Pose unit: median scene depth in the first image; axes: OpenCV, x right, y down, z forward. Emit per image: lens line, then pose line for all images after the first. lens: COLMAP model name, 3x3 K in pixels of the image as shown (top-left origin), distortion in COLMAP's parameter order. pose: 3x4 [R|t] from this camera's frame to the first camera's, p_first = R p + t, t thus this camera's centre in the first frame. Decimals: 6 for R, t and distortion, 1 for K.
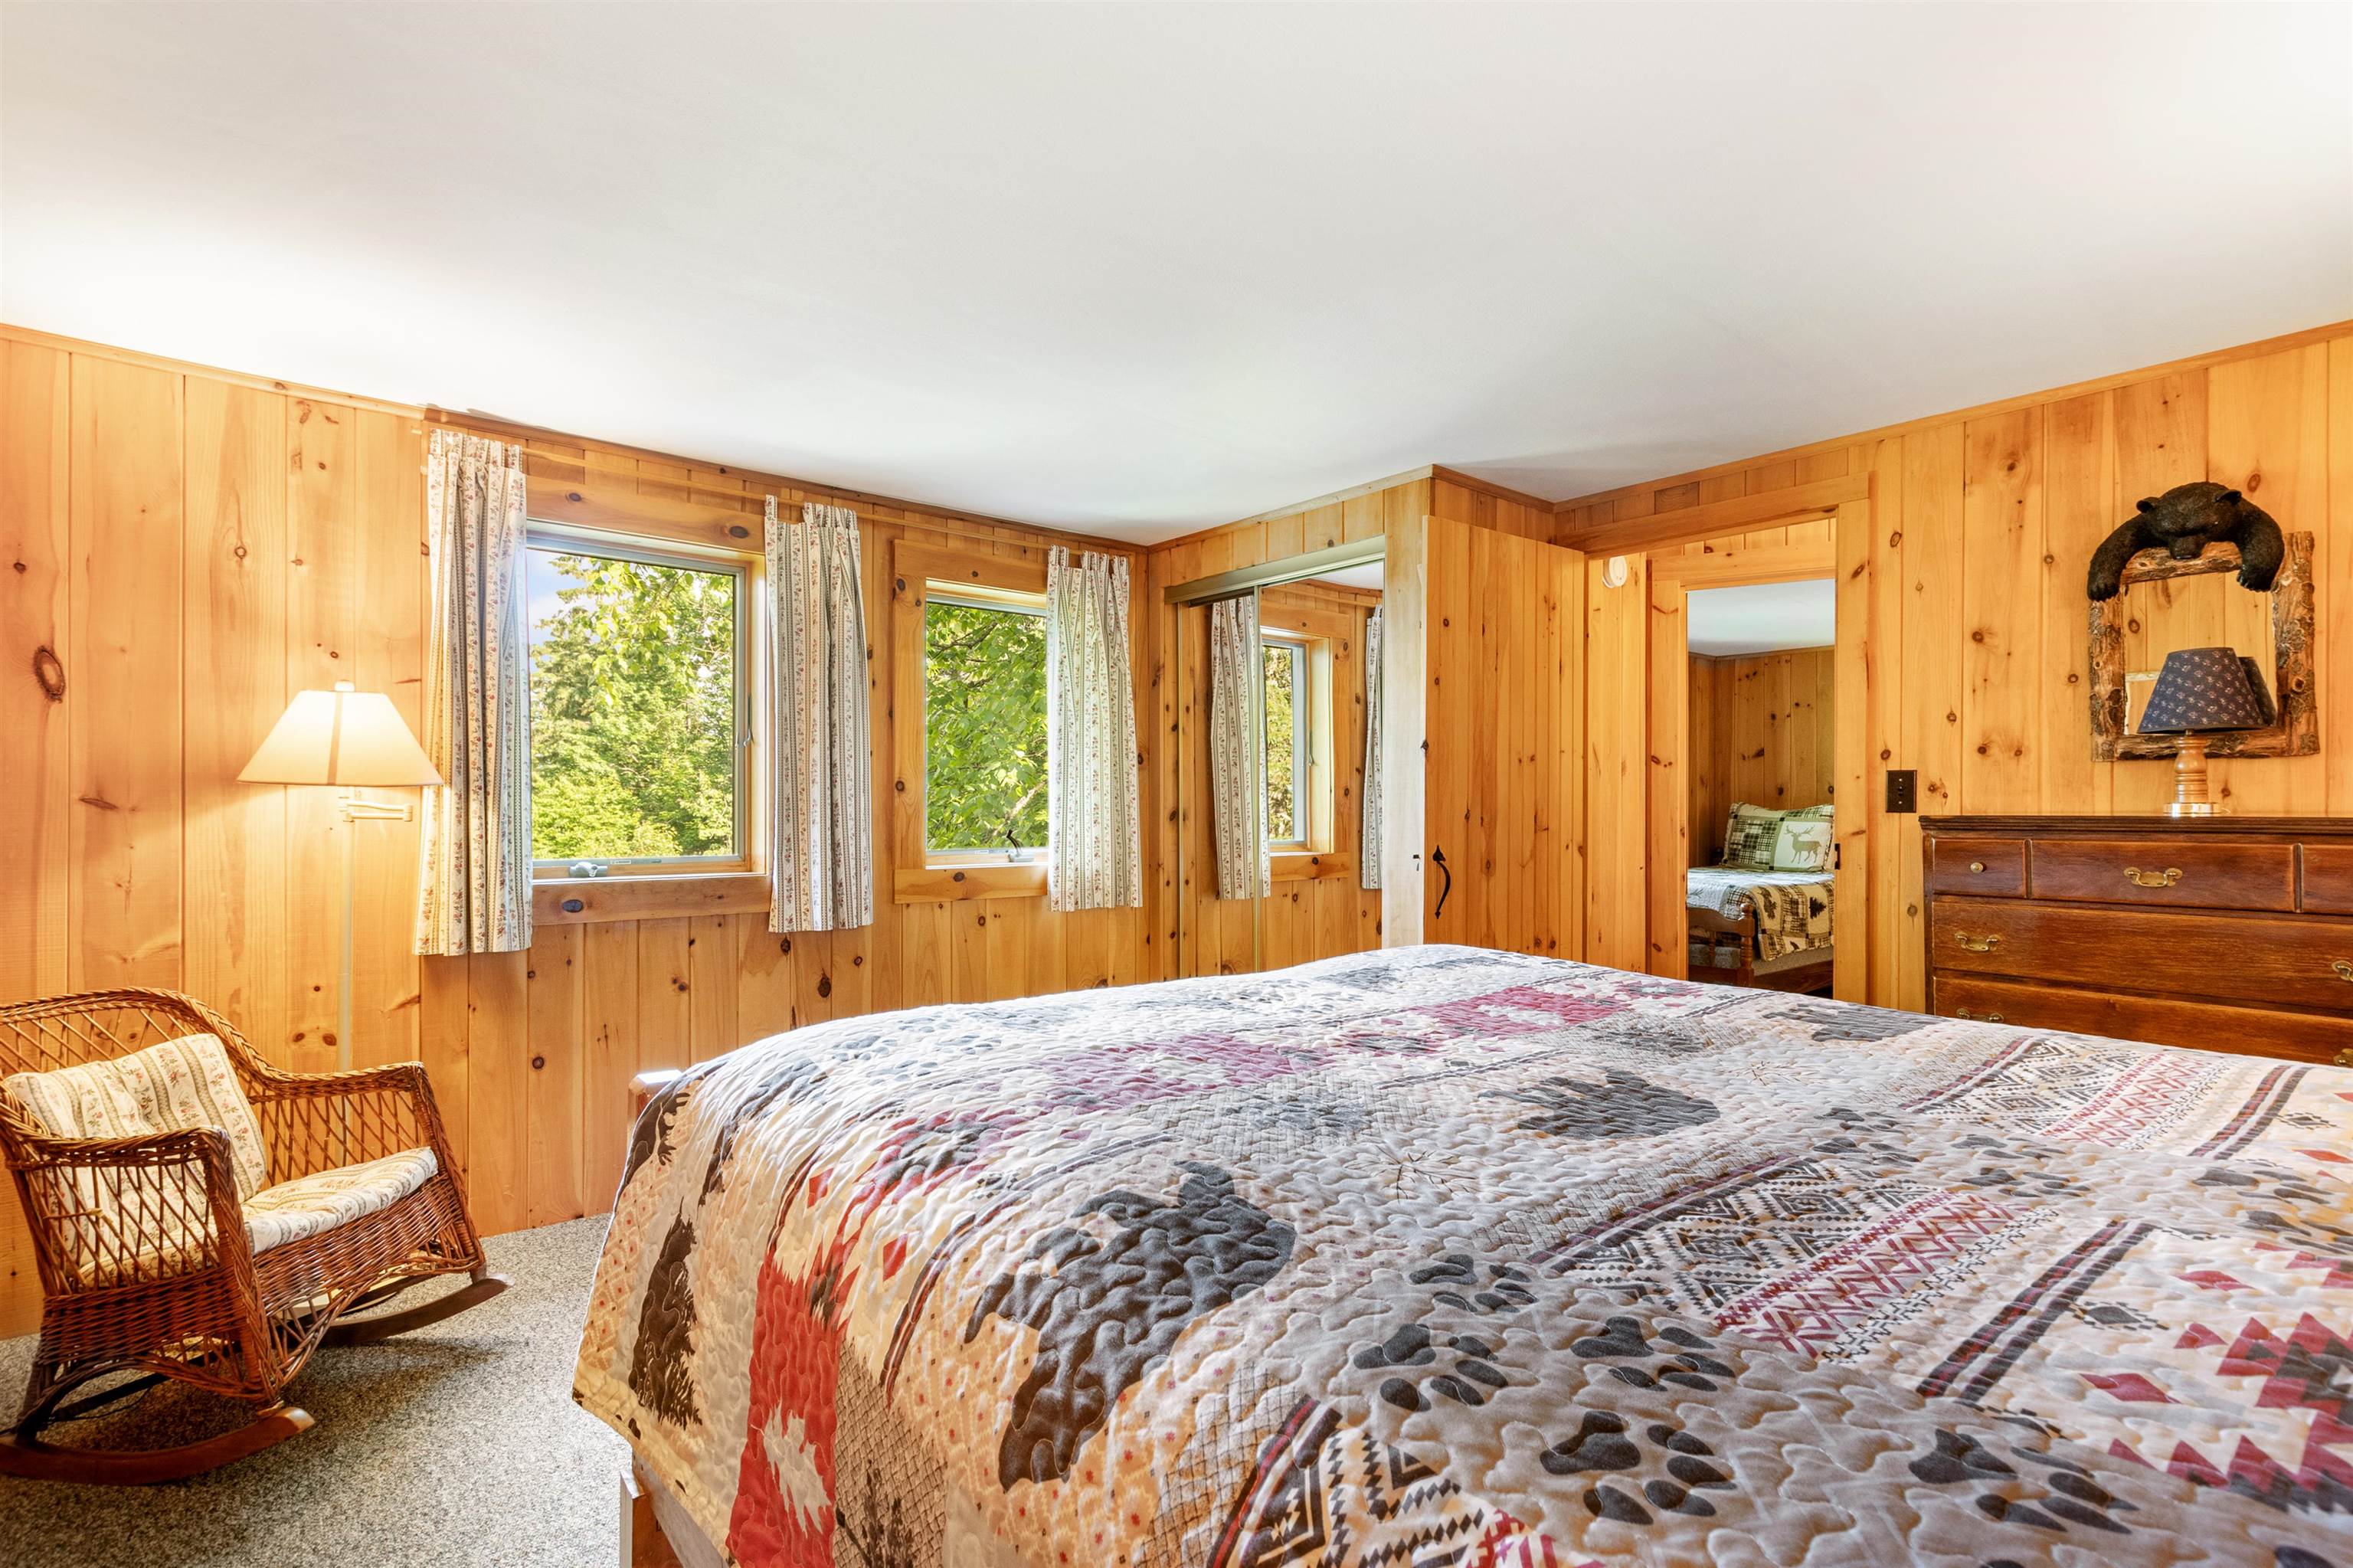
lens RADIAL K [[1078.4, 0, 1167.5], [0, 1078.4, 803.8], [0, 0, 1]] dist [0.000567, -0.000094]
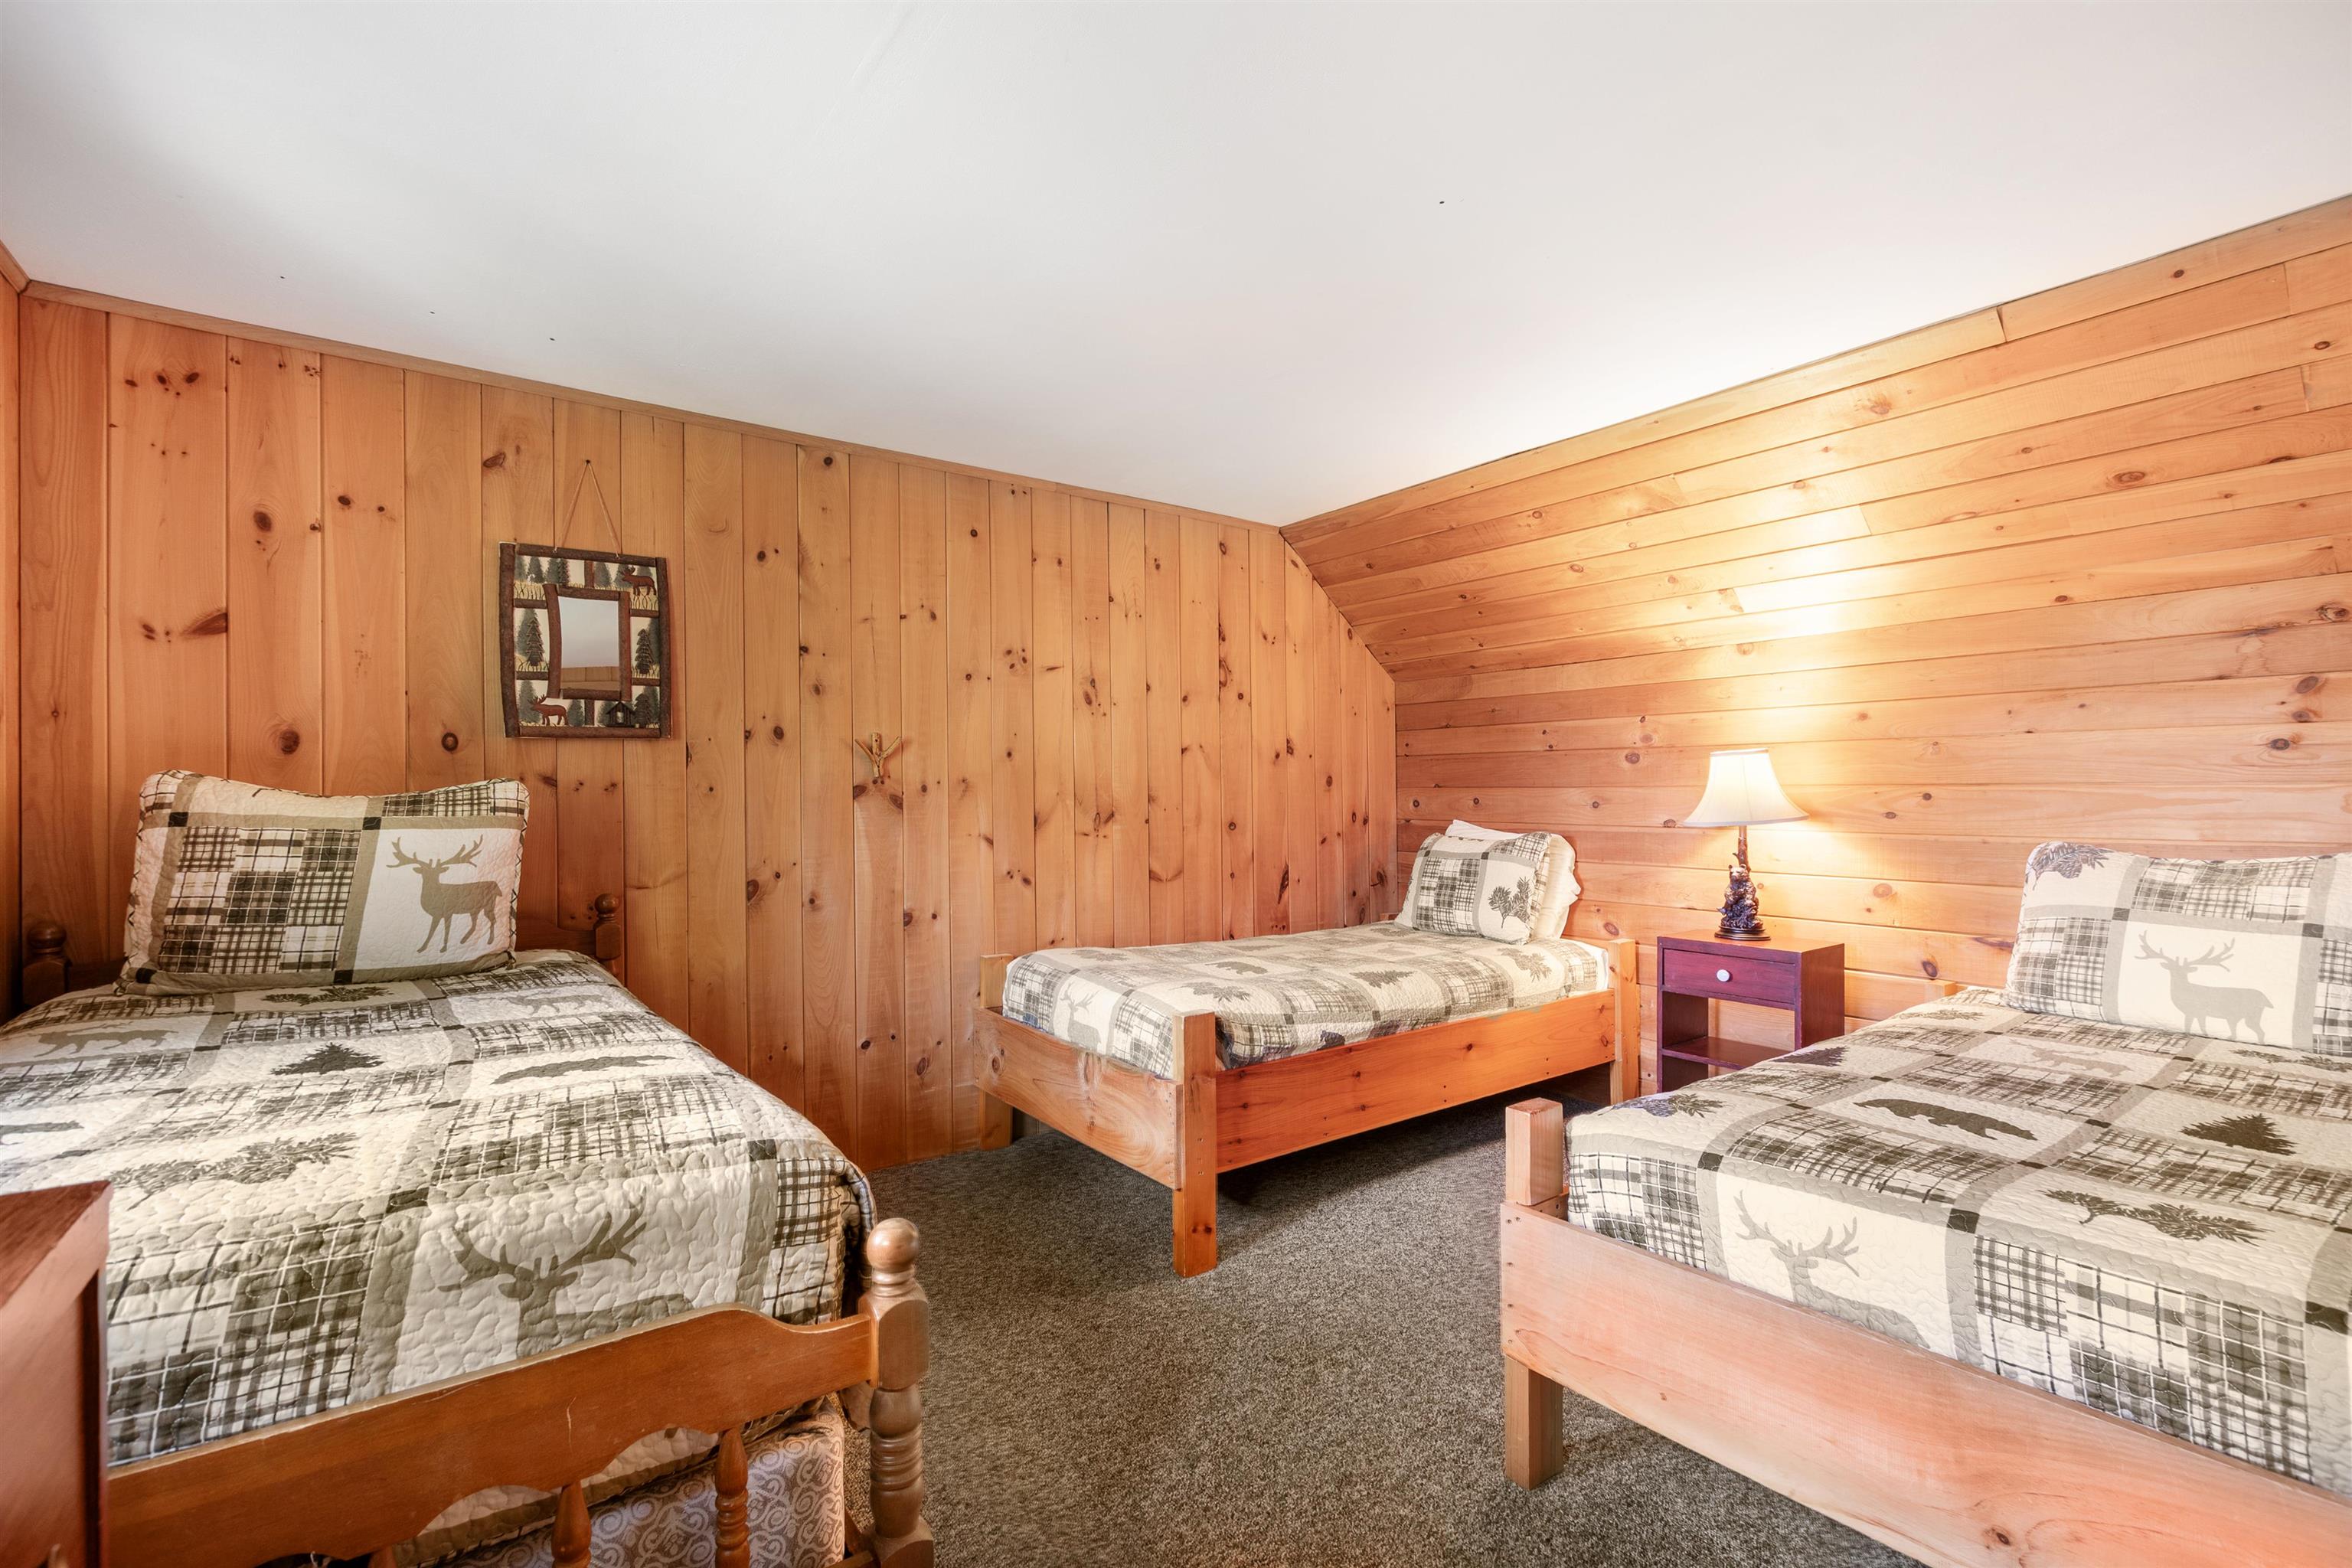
lens RADIAL K [[1043.3, 0, 1181.3], [0, 1043.3, 790.4], [0, 0, 1]] dist [0.011805, -0.006834]
pose [[0.048079, -0.001446, 0.998843, 0.256442], [0.002994, 0.999995, 0.001303, 0.004498], [-0.998839, 0.002928, 0.048083, 0.725259]]
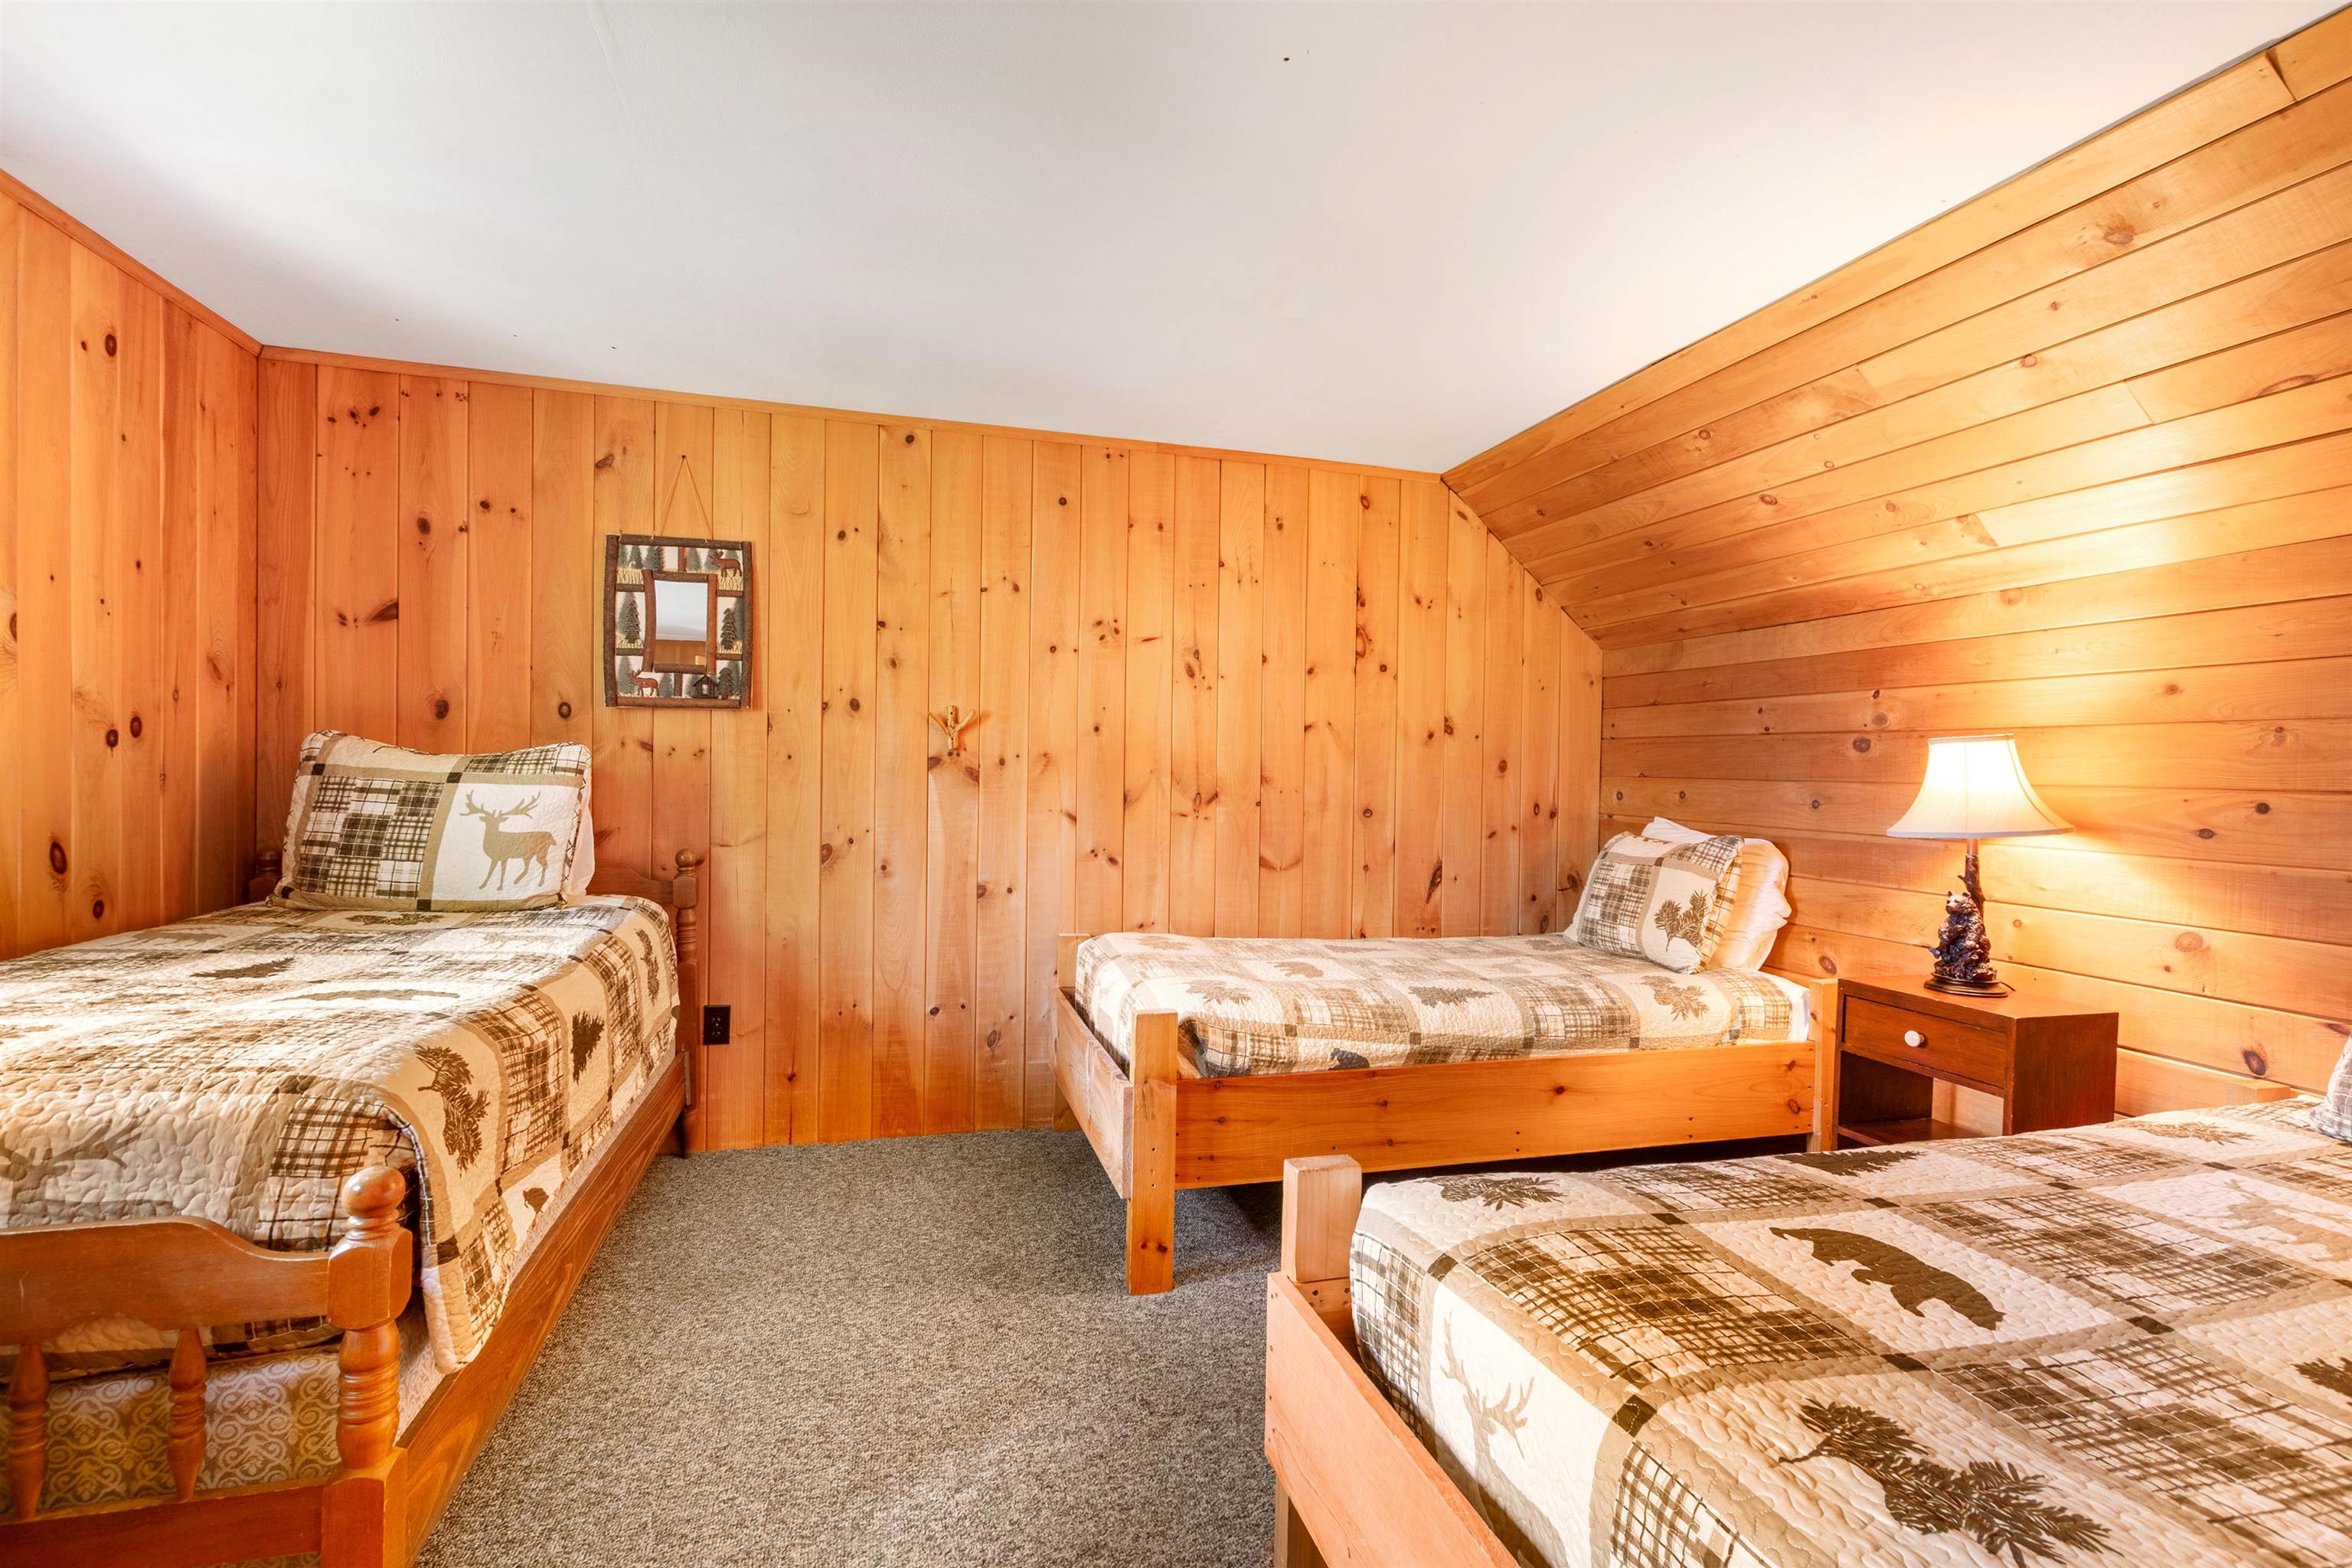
lens RADIAL K [[1079.3, 0, 1195.0], [0, 1079.3, 792.7], [0, 0, 1]] dist [0.010808, -0.006490]
pose [[0.395142, -0.013069, 0.918527, 0.310306], [-0.023567, 0.999425, 0.024359, 0.003882], [-0.918318, -0.031273, 0.394607, 0.588881]]
